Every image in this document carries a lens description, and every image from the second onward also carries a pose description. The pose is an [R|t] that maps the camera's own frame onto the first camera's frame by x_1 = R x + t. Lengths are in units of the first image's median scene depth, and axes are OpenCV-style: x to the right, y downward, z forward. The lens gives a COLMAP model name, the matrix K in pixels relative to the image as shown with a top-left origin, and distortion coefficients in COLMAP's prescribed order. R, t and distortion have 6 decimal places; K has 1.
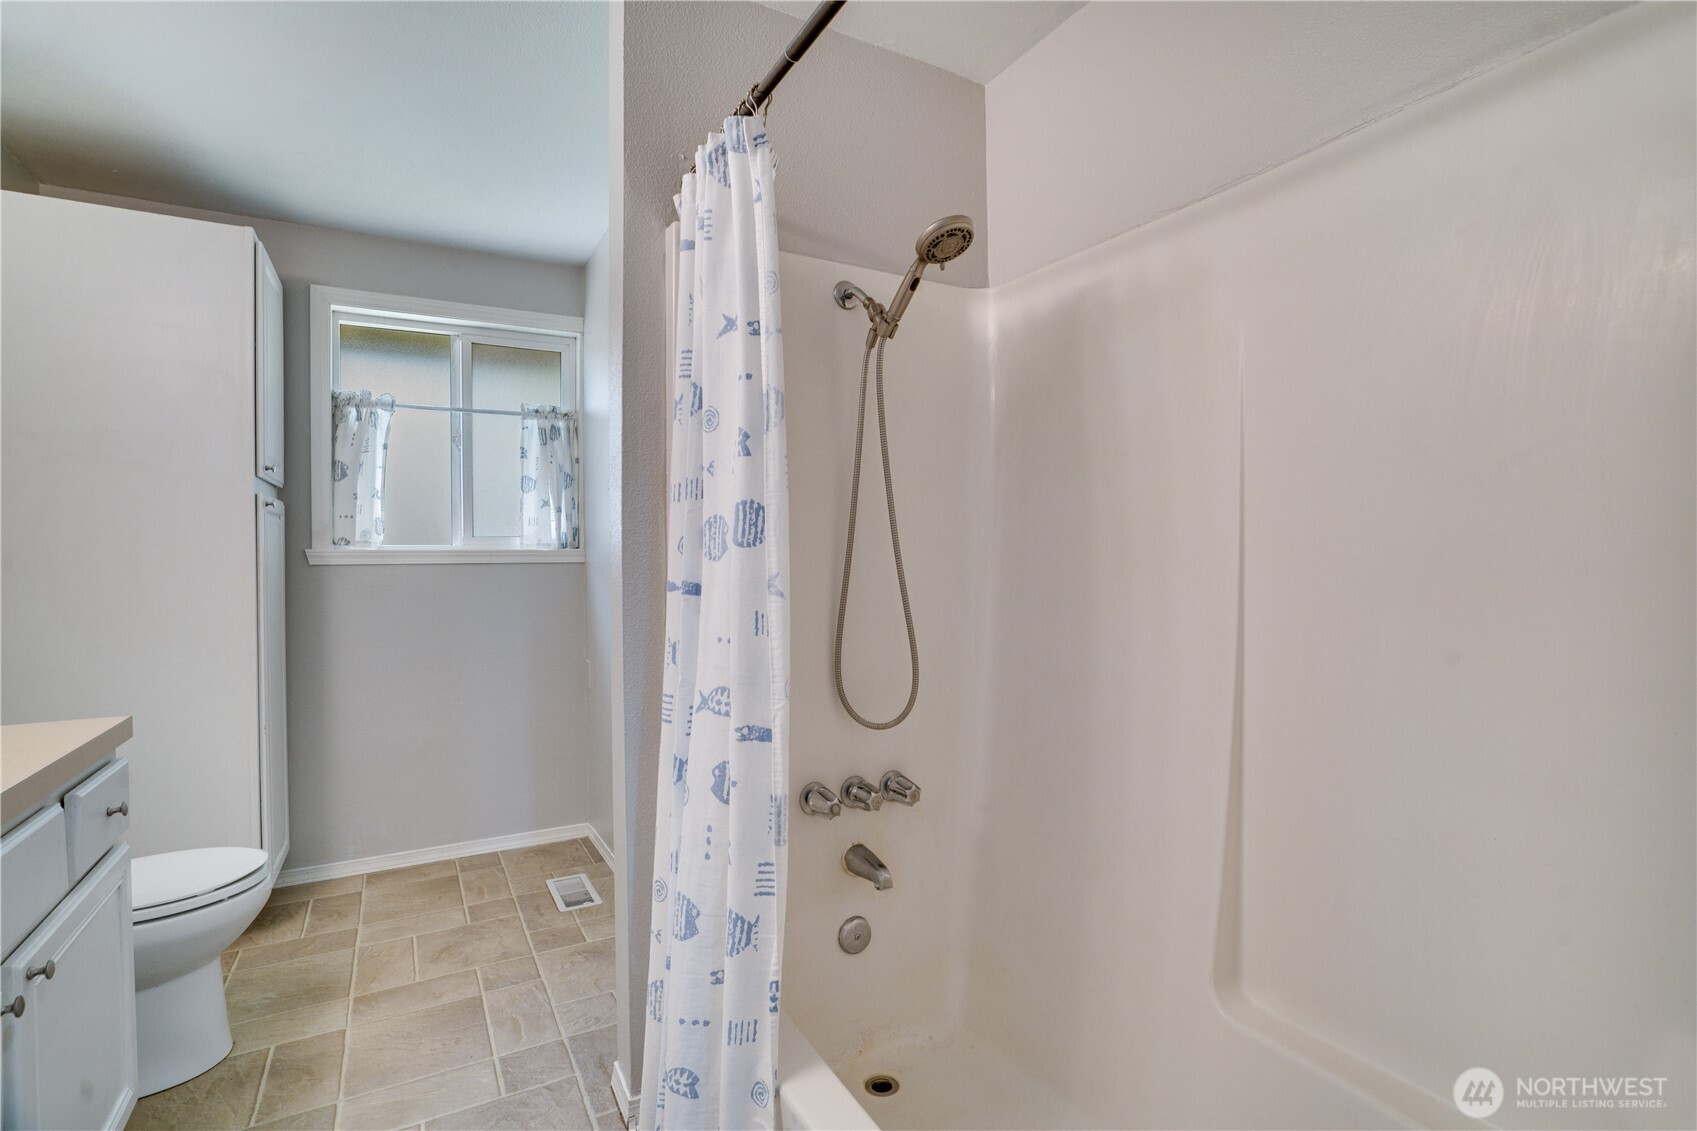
lens RADIAL K [[770.1, 0, 845.8], [0, 770.1, 563.9], [0, 0, 1]] dist [-0.049352, 0.016972]
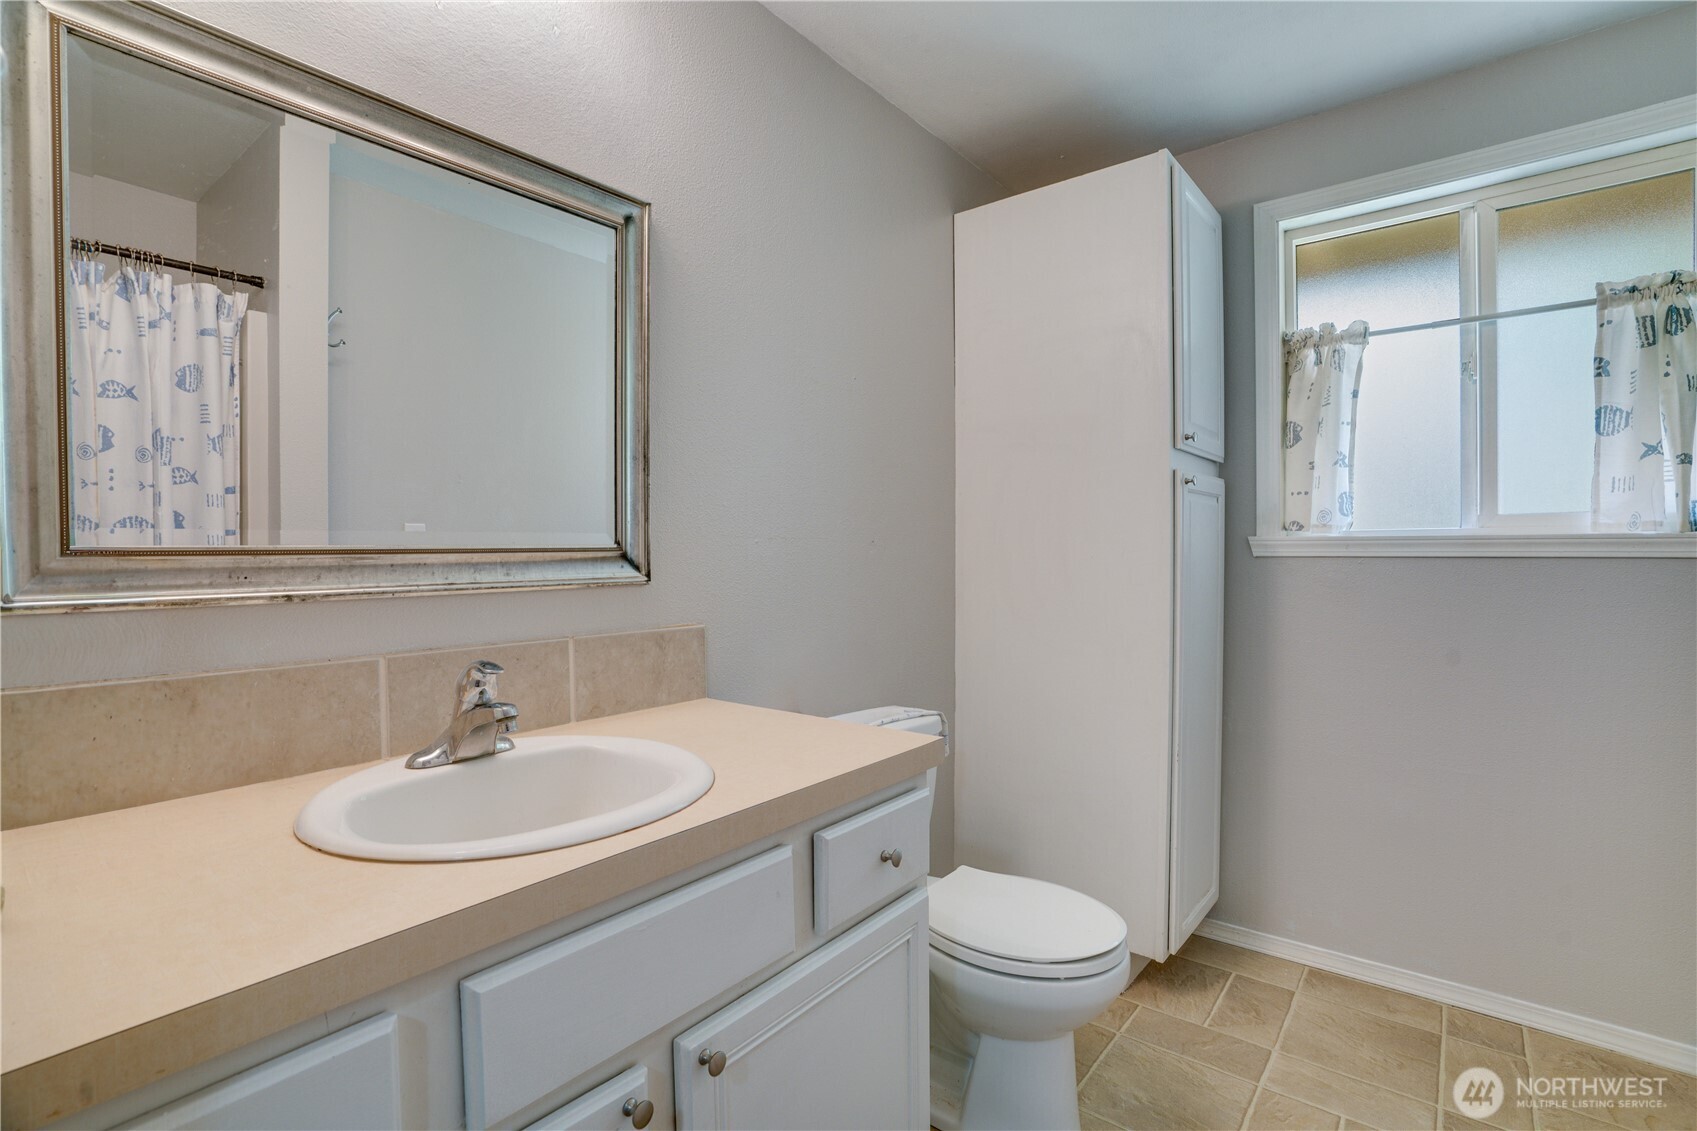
lens RADIAL K [[770.1, 0, 845.8], [0, 770.1, 563.9], [0, 0, 1]] dist [-0.049352, 0.016972]
pose [[0.345345, 0.019500, -0.938273, -0.099231], [-0.006397, 0.999810, 0.018424, -0.002337], [0.938454, -0.000361, 0.345404, 0.304212]]
